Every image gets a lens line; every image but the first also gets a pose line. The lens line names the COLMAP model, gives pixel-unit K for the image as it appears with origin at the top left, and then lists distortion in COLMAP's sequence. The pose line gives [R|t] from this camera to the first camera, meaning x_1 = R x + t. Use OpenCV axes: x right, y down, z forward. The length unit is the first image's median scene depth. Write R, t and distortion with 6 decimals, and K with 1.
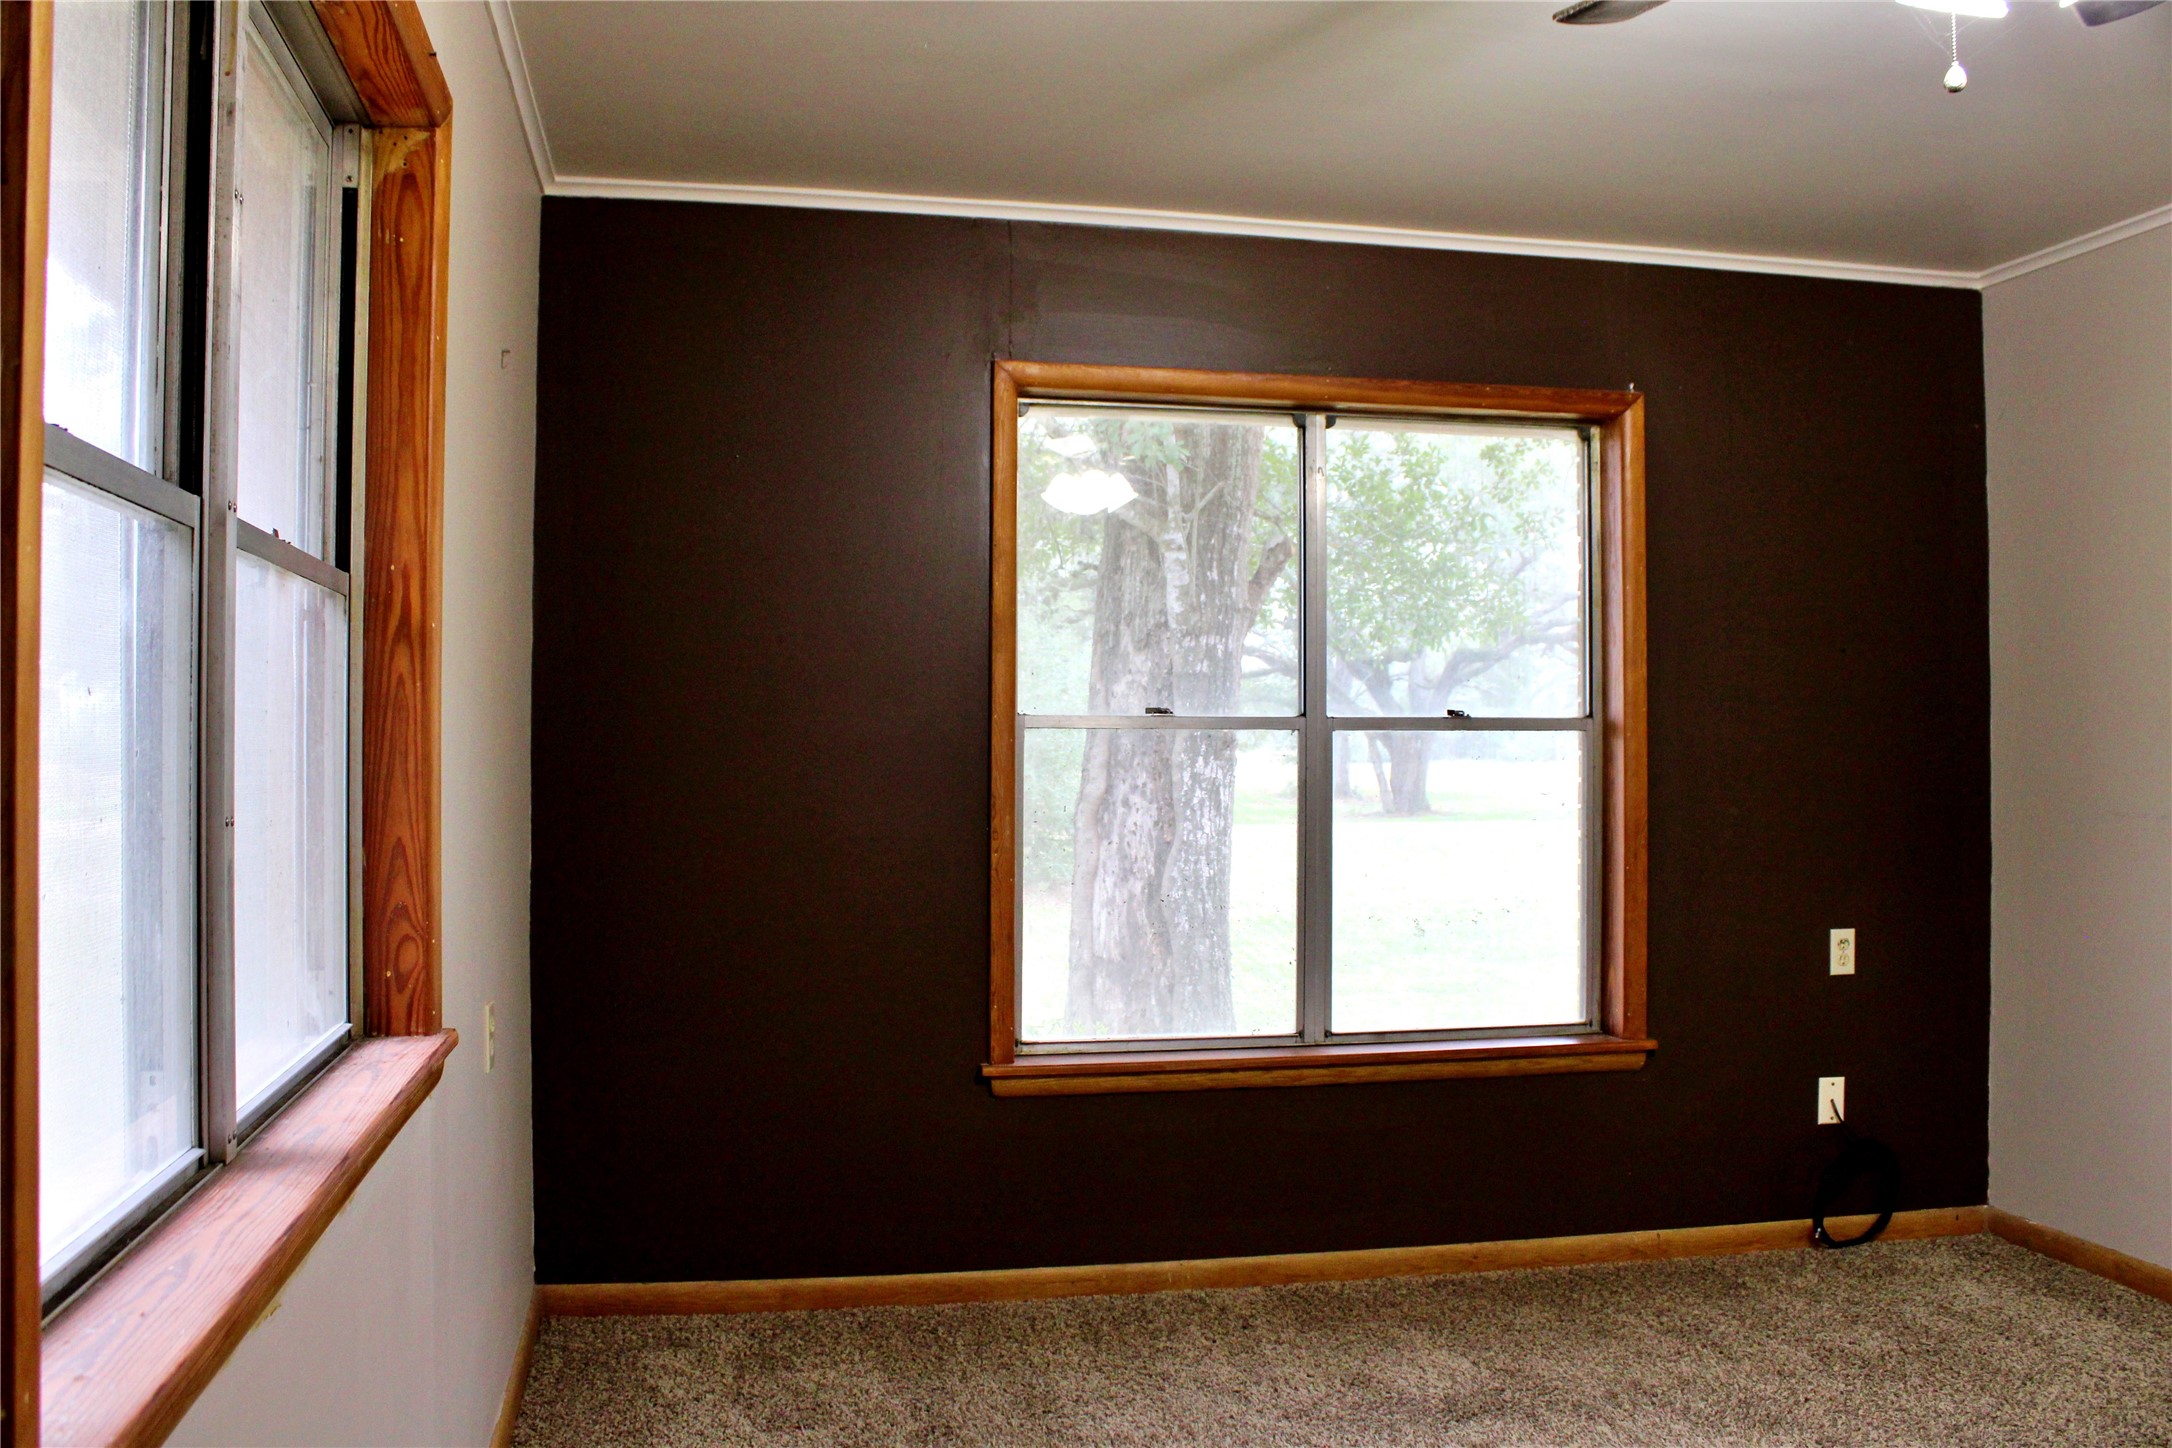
lens RADIAL K [[1915.9, 0, 1086.0], [0, 1915.9, 724.0], [0, 0, 1]] dist [-0.168923, 0.164461]
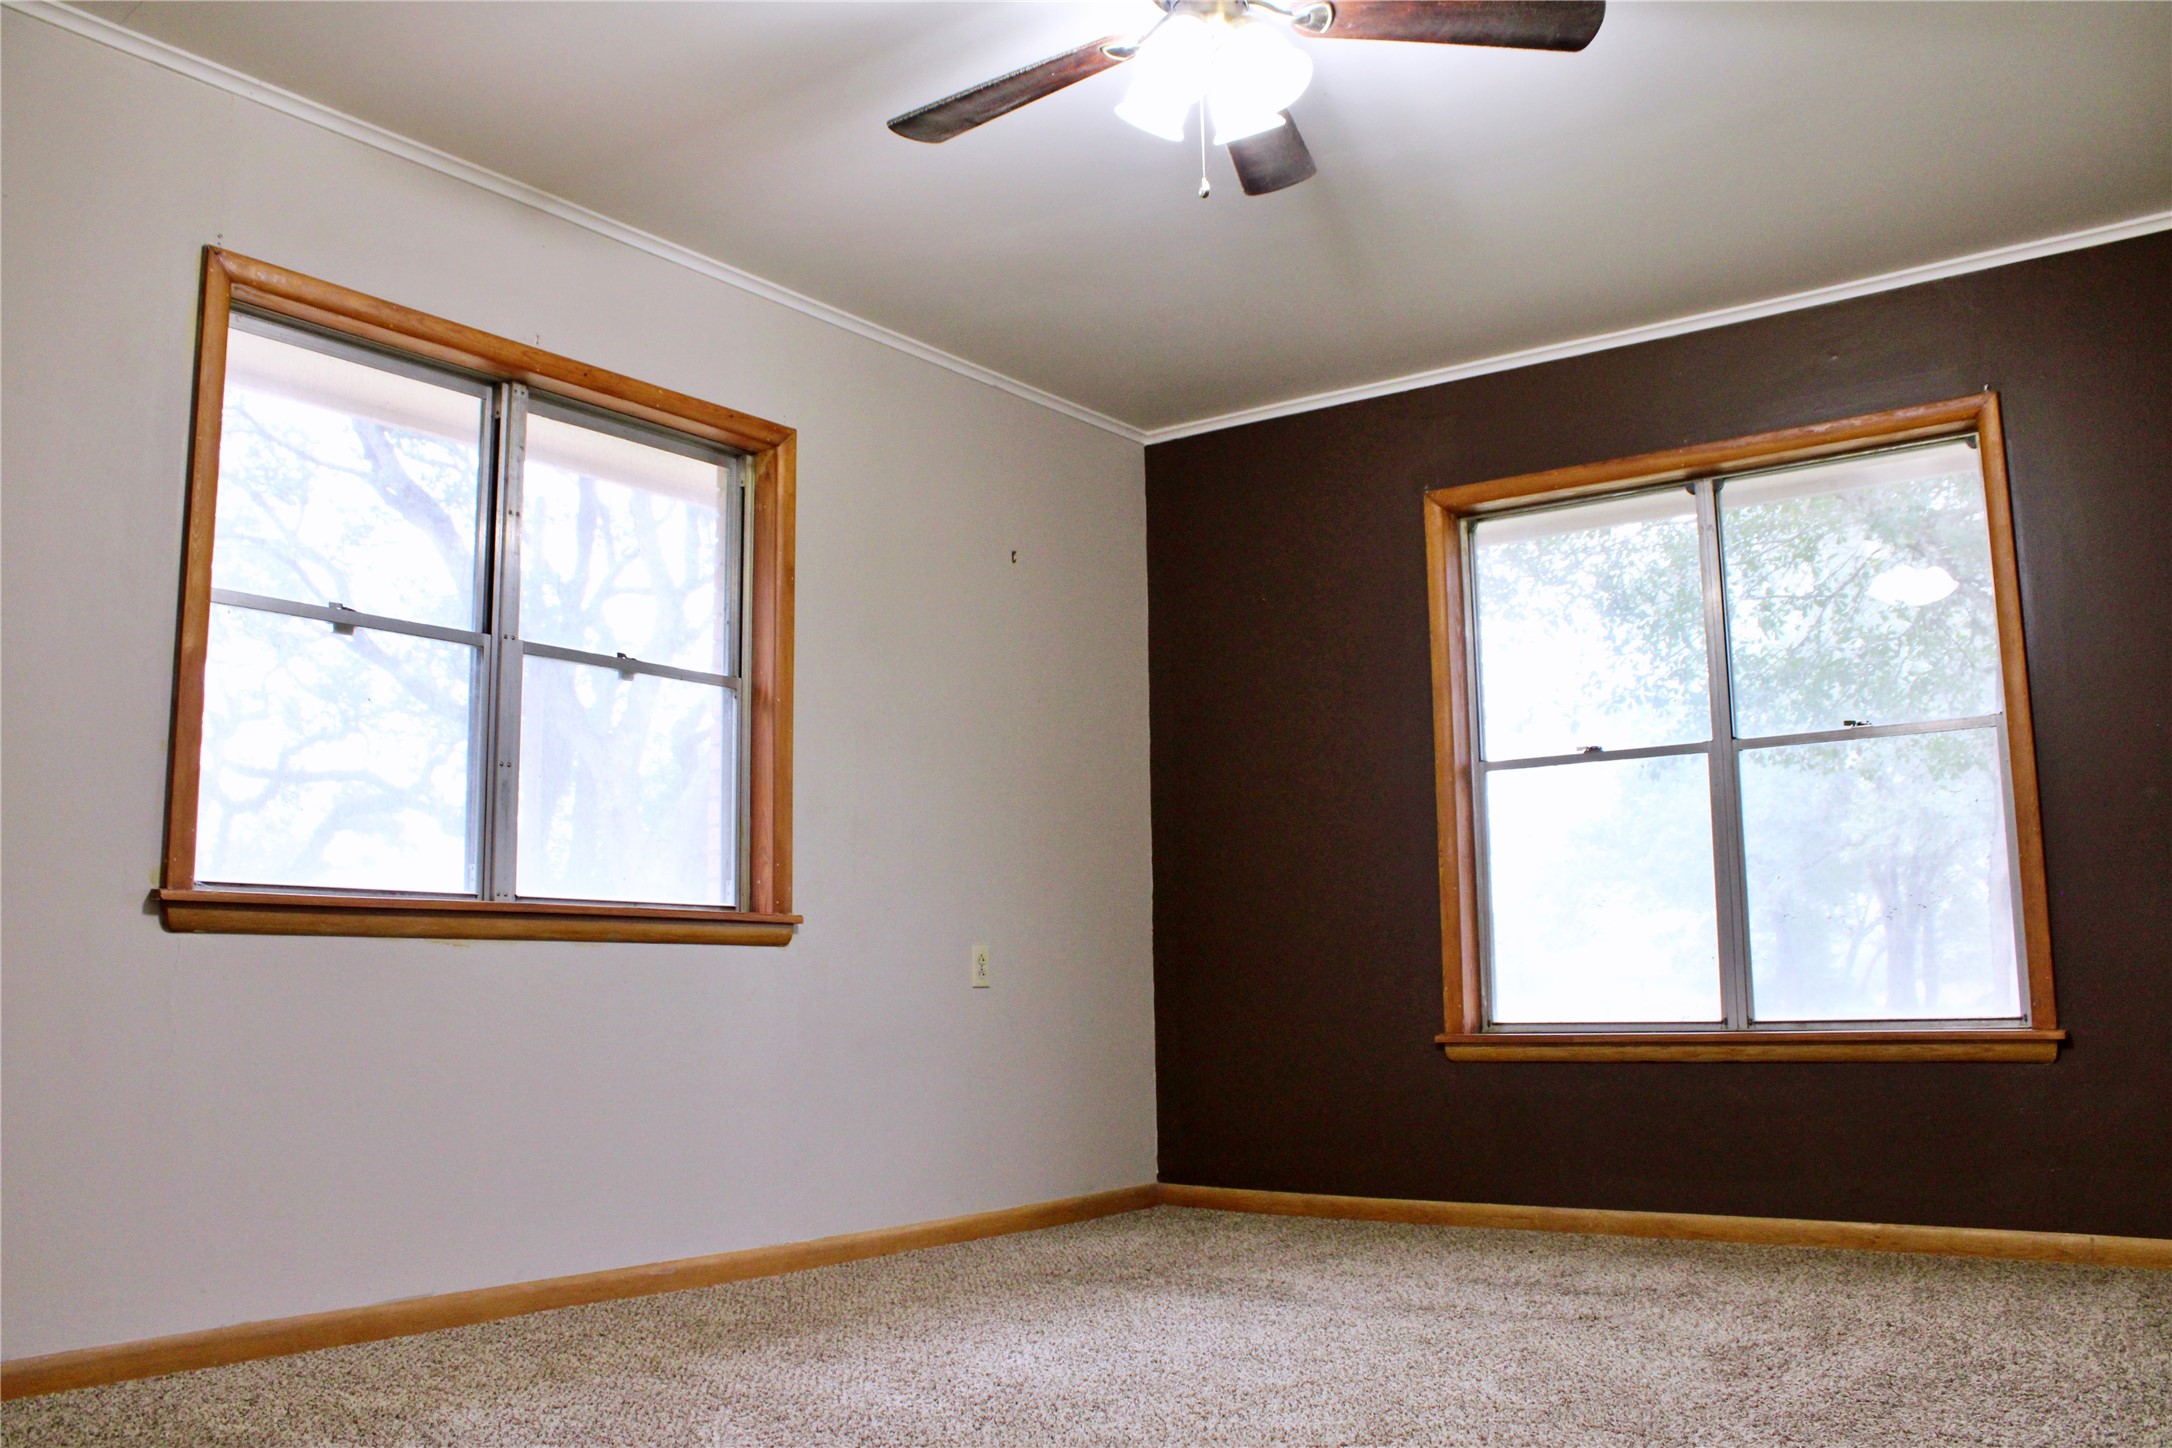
lens RADIAL K [[1850.5, 0, 1086.0], [0, 1850.5, 724.0], [0, 0, 1]] dist [-0.159837, 0.154006]
pose [[0.659687, -0.117094, -0.742362, 0.706869], [0.022186, 0.990391, -0.136501, 0.132137], [0.751213, 0.073578, 0.655947, 0.003444]]
